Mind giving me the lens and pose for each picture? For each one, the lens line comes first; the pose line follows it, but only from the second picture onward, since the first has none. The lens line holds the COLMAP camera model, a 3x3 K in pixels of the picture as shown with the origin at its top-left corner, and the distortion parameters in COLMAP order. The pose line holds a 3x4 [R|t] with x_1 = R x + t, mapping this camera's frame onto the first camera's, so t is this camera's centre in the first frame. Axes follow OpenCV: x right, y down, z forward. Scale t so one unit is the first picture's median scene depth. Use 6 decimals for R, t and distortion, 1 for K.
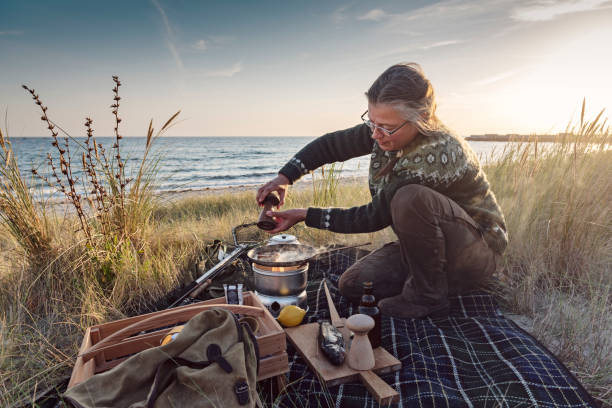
lens RADIAL K [[458.5, 0, 306.0], [0, 458.5, 204.0], [0, 0, 1]] dist [0.000036, 0.005437]
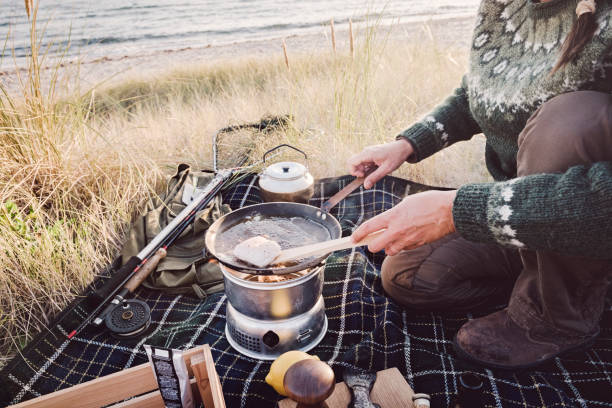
lens RADIAL K [[483.5, 0, 297.1], [0, 483.5, 189.6], [0, 0, 1]] dist [-0.001452, 0.003773]
pose [[0.997954, -0.010568, -0.063062, 0.008687], [0.027260, 0.962444, 0.270106, -0.099139], [0.057840, -0.271273, 0.960763, 0.536139]]
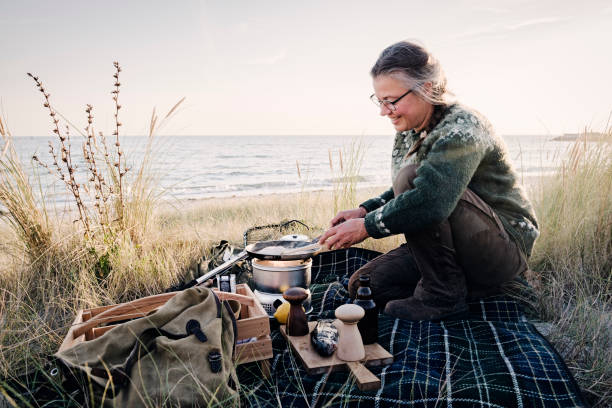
lens RADIAL K [[570.6, 0, 295.8], [0, 570.6, 197.3], [0, 0, 1]] dist [-0.004155, 0.011356]
pose [[0.993626, 0.011289, -0.112157, 0.109509], [-0.015847, 0.999081, -0.039837, 0.054440], [0.111604, 0.041360, 0.992892, -0.163752]]
